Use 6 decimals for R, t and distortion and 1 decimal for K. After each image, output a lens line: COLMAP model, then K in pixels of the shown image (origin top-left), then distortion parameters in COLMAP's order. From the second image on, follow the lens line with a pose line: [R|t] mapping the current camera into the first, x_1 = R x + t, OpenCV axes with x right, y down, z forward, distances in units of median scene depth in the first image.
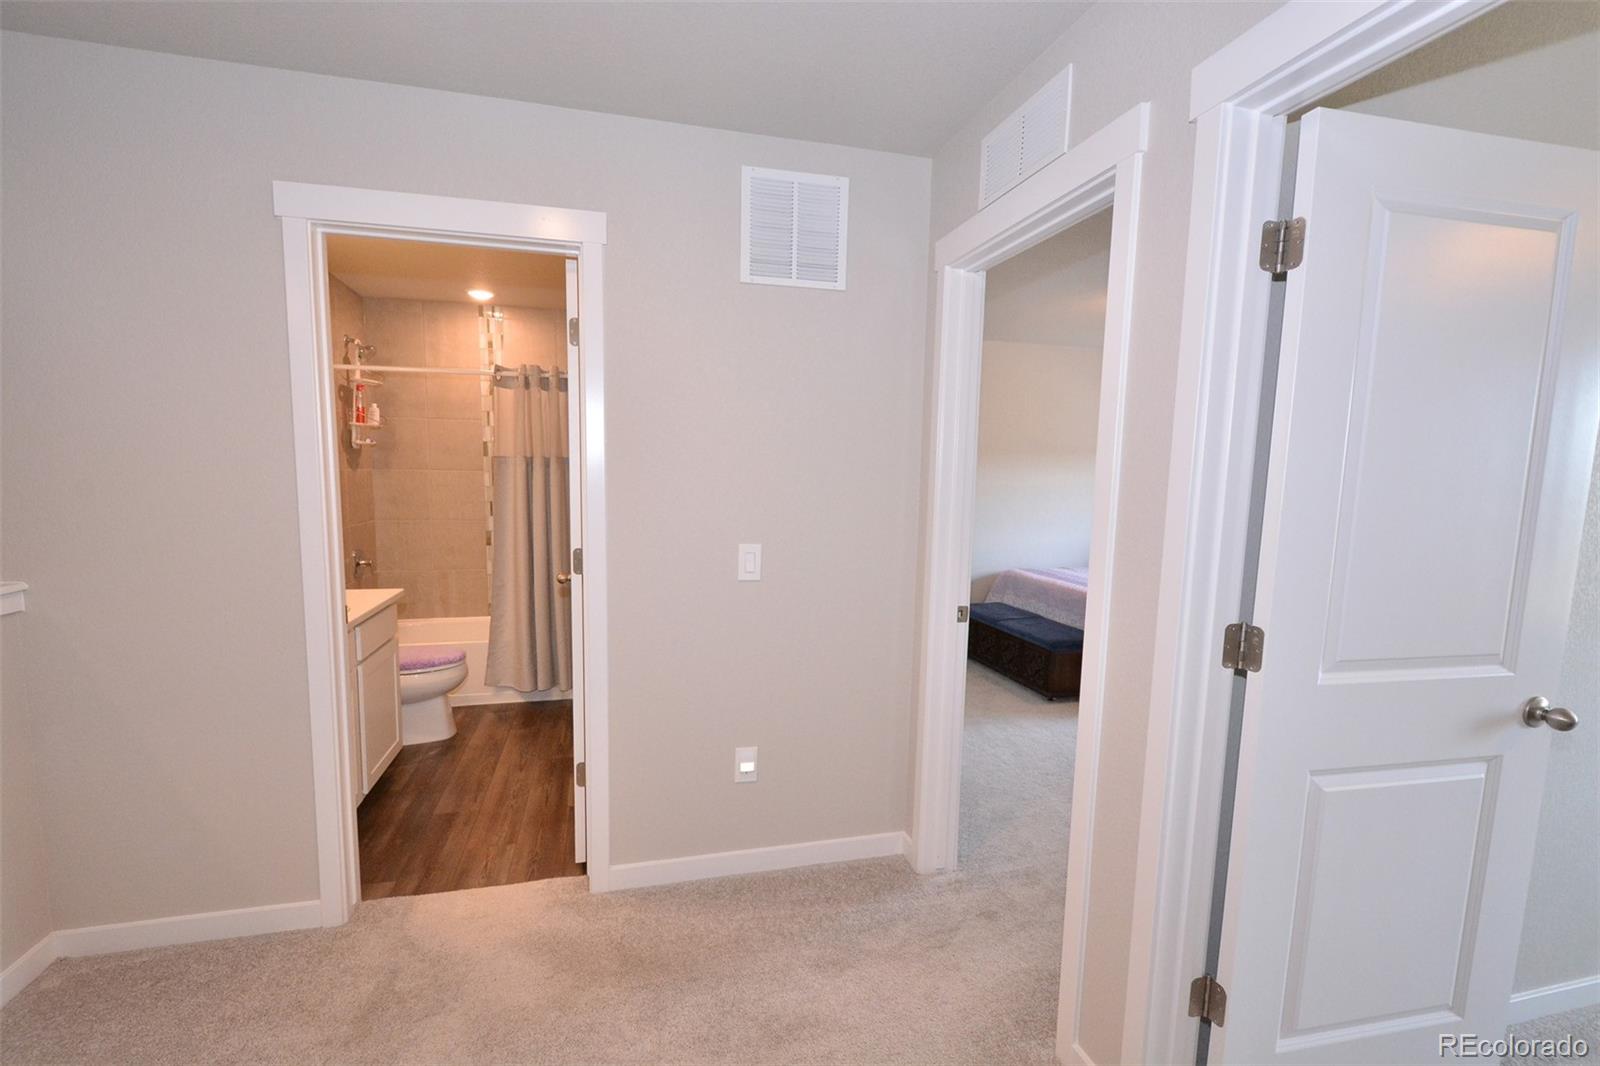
lens RADIAL K [[703.8, 0, 795.0], [0, 703.8, 549.3], [0, 0, 1]] dist [0.008986, -0.006305]
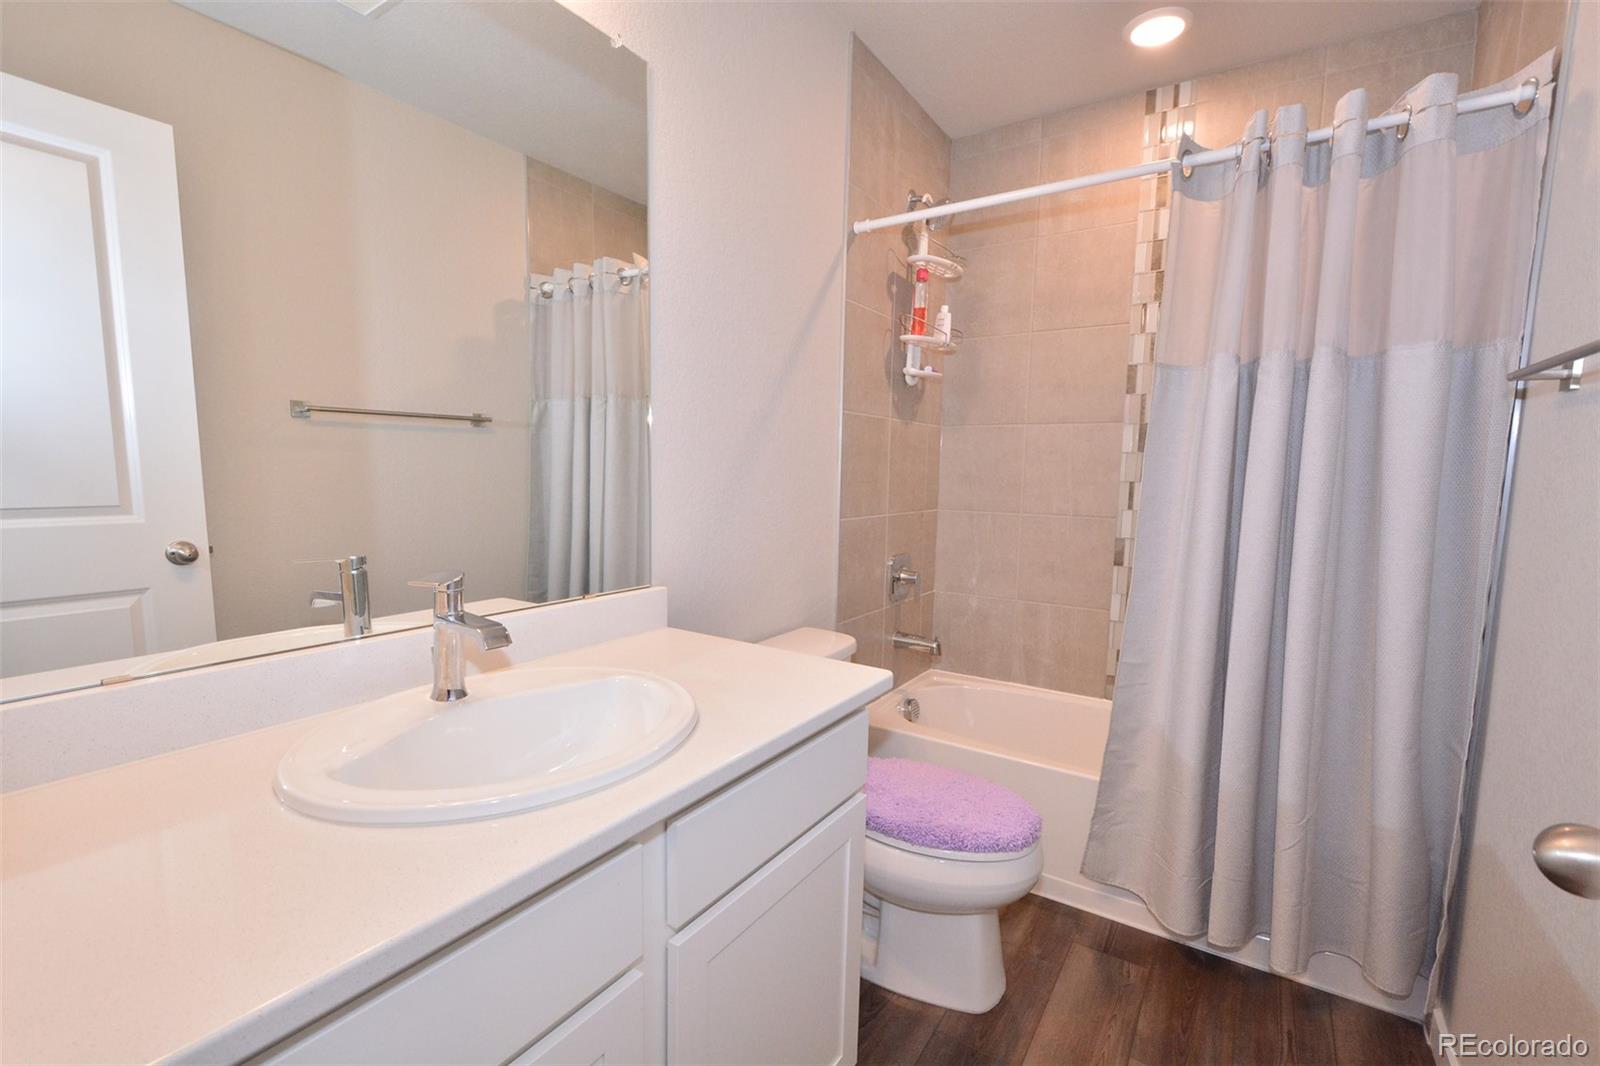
lens RADIAL K [[703.8, 0, 795.0], [0, 703.8, 549.3], [0, 0, 1]] dist [0.008986, -0.006305]
pose [[0.668050, 0.078459, -0.739969, -0.234622], [-0.088604, 0.995738, 0.025585, -0.011065], [0.738822, 0.048473, 0.672155, 0.529281]]
